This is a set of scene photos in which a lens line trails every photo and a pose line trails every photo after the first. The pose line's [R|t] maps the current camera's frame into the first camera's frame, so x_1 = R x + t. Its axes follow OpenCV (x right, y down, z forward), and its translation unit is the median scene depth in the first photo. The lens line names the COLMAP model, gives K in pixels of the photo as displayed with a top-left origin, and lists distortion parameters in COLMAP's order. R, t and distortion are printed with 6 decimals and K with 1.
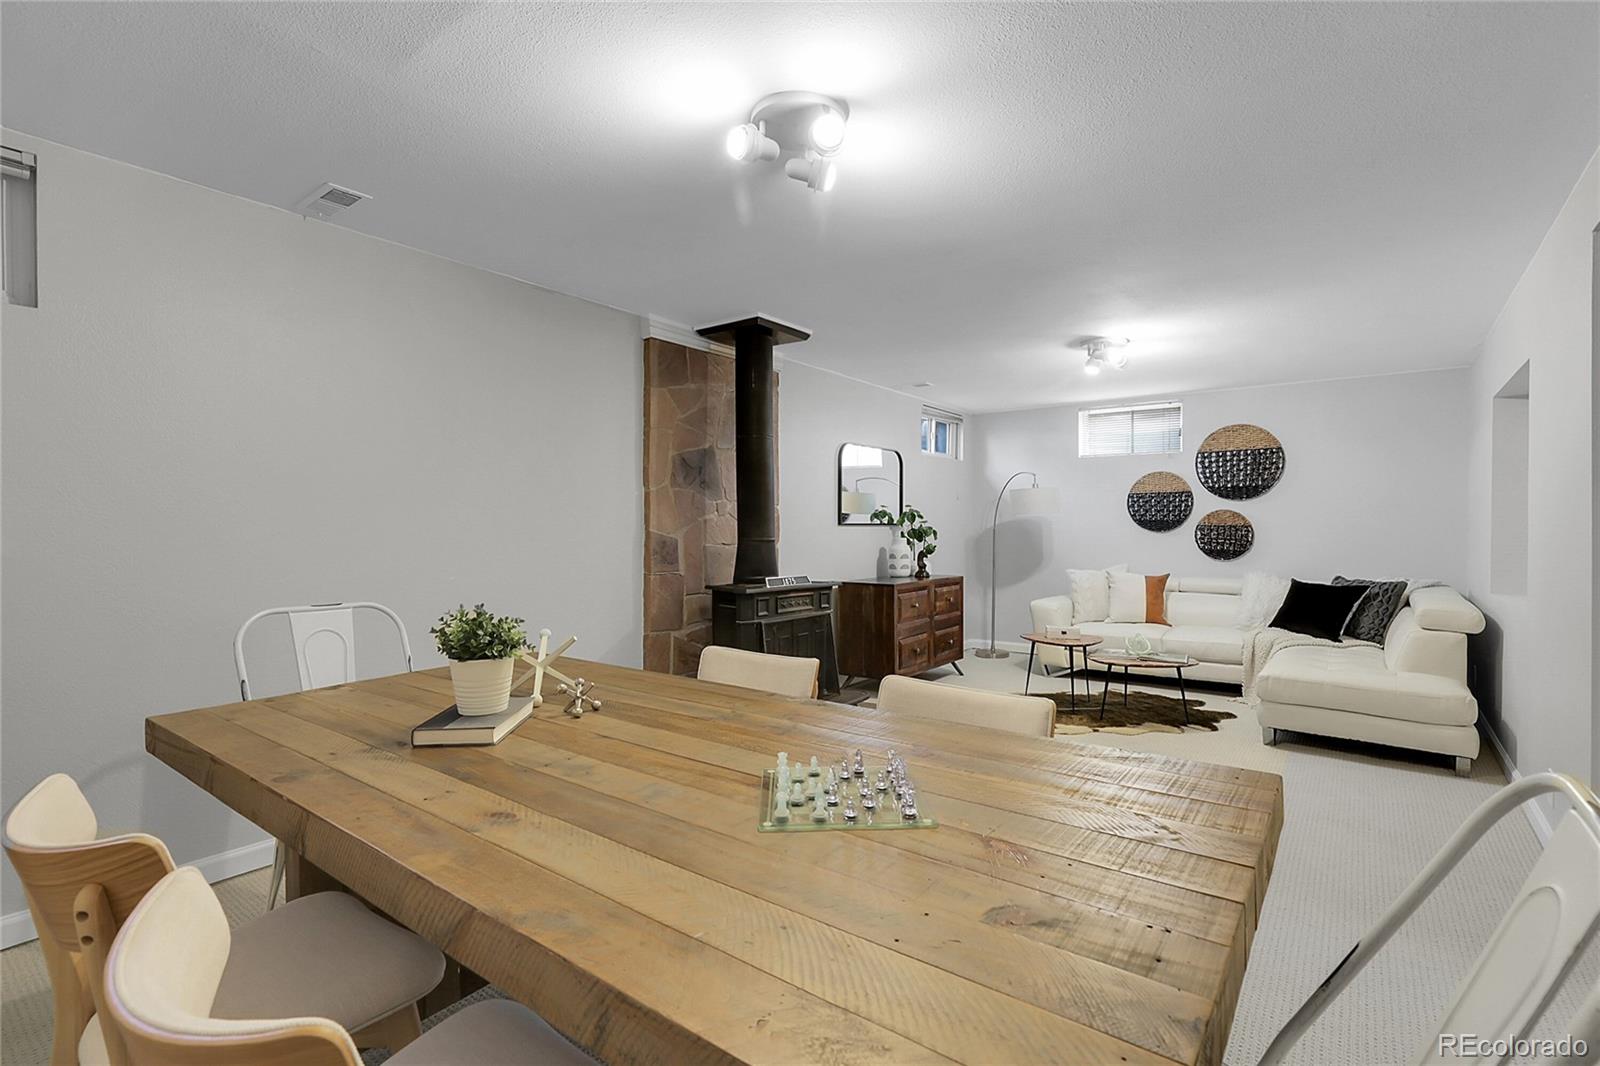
lens RADIAL K [[727.1, 0, 798.7], [0, 727.1, 539.0], [0, 0, 1]] dist [-0.005681, -0.000186]
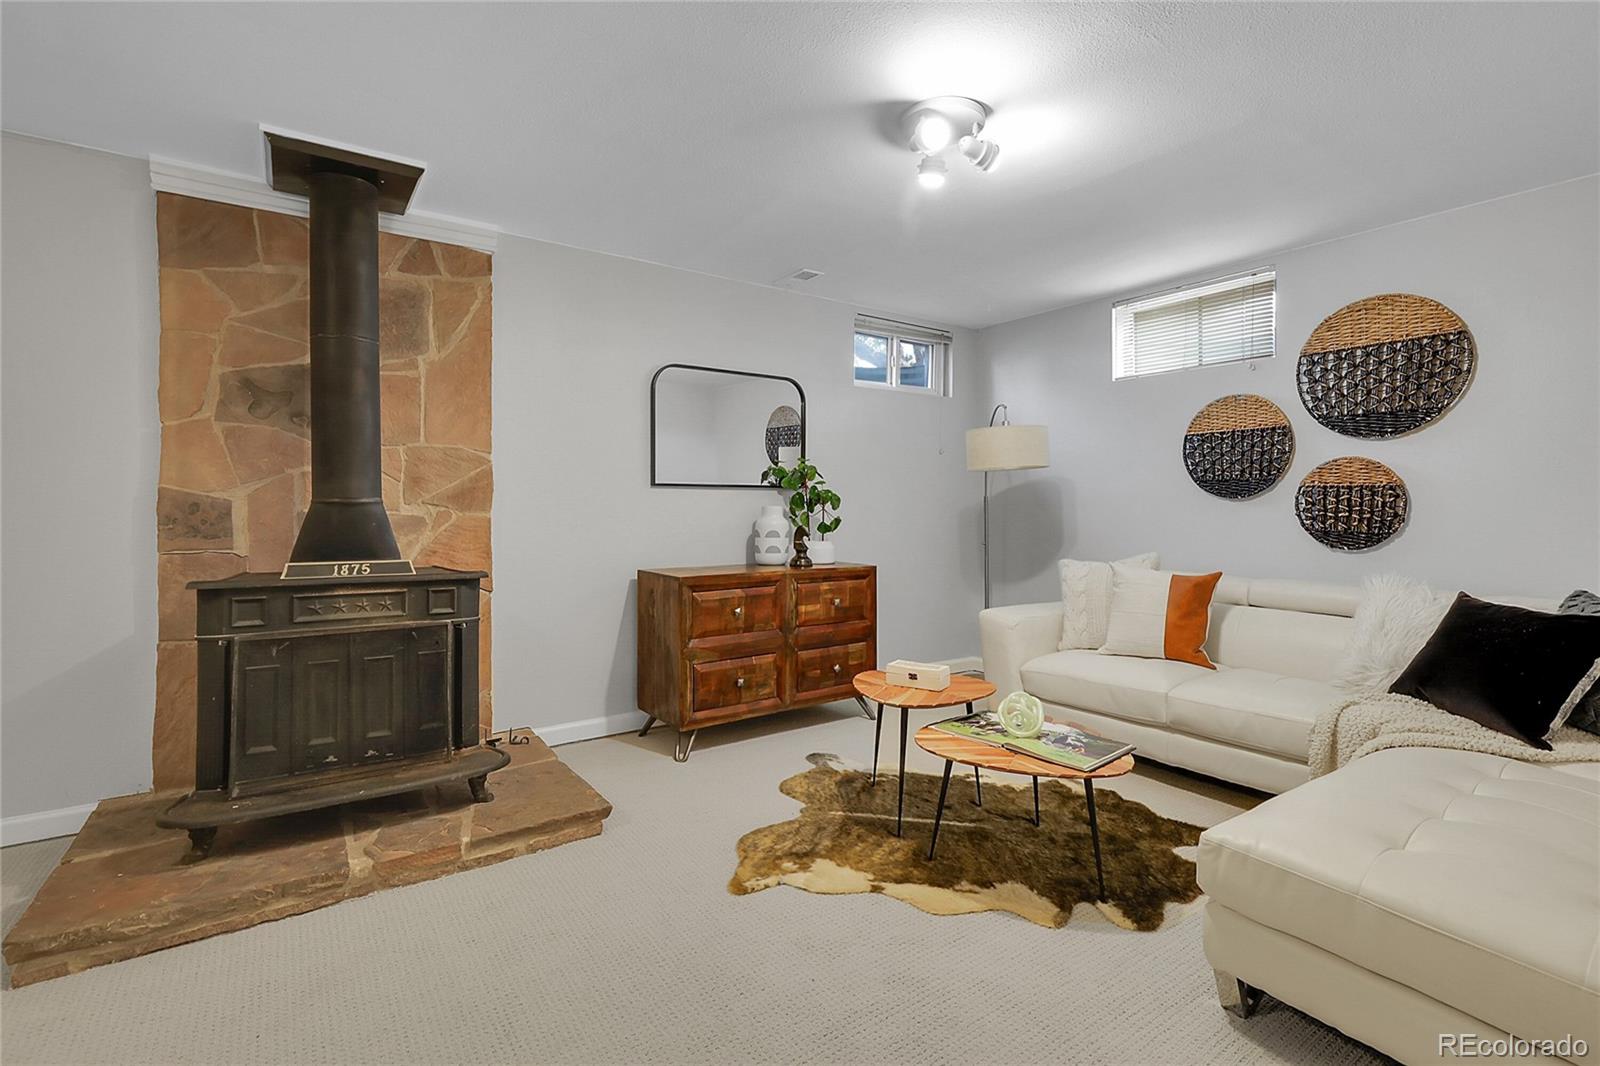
lens RADIAL K [[727.1, 0, 802.2], [0, 727.1, 516.3], [0, 0, 1]] dist [-0.005681, -0.000186]
pose [[0.954139, 0.008010, -0.299256, 0.365029], [-0.008123, 0.999967, 0.000867, 0.006839], [0.299253, 0.001604, 0.954172, 0.369148]]
